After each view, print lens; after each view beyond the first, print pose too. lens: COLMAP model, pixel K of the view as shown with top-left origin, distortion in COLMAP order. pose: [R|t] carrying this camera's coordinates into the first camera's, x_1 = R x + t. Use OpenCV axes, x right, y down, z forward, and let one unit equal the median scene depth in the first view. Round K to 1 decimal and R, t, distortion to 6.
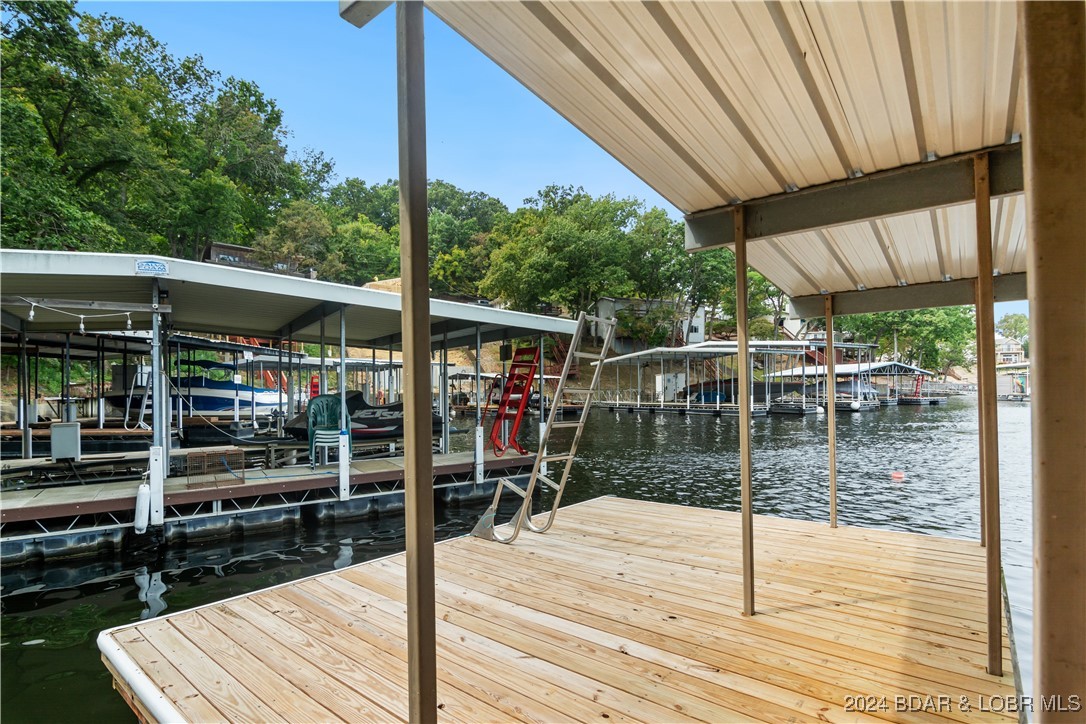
lens RADIAL K [[516.0, 0, 535.6], [0, 516.0, 391.7], [0, 0, 1]] dist [-0.003139, -0.005280]
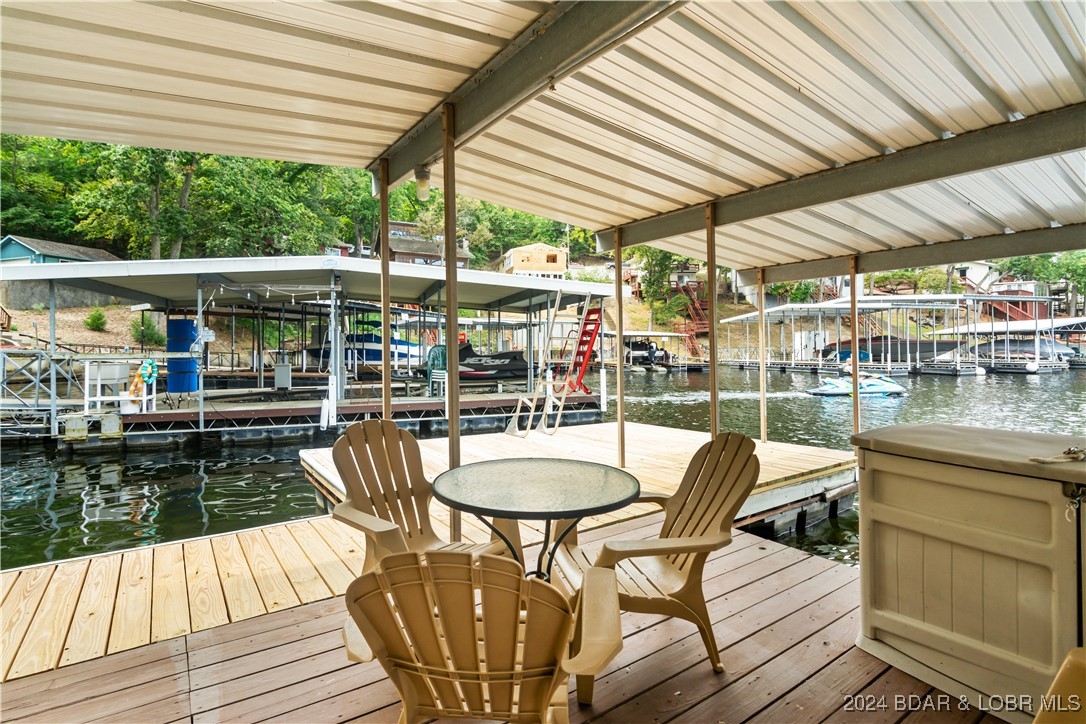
lens RADIAL K [[521.0, 0, 546.9], [0, 521.0, 351.7], [0, 0, 1]] dist [-0.001948, -0.007350]
pose [[0.964486, 0.007450, -0.264030, 0.103345], [-0.006911, 0.999972, 0.002970, 0.007697], [0.264045, -0.001040, 0.964510, -0.119111]]
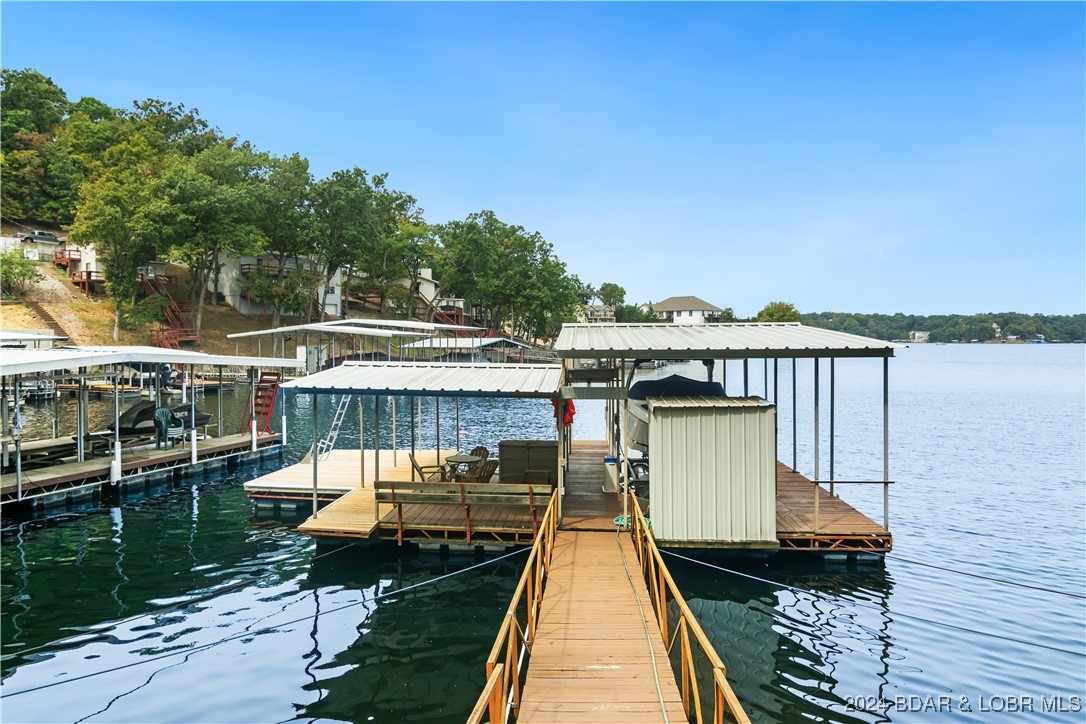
lens RADIAL K [[670.4, 0, 543.0], [0, 670.4, 362.0], [0, 0, 1]] dist [-0.002271, -0.000981]
pose [[0.809697, -0.003089, 0.586840, -0.303857], [-0.015222, 0.999539, 0.026264, -0.098015], [-0.586651, -0.030199, 0.809277, -0.682672]]
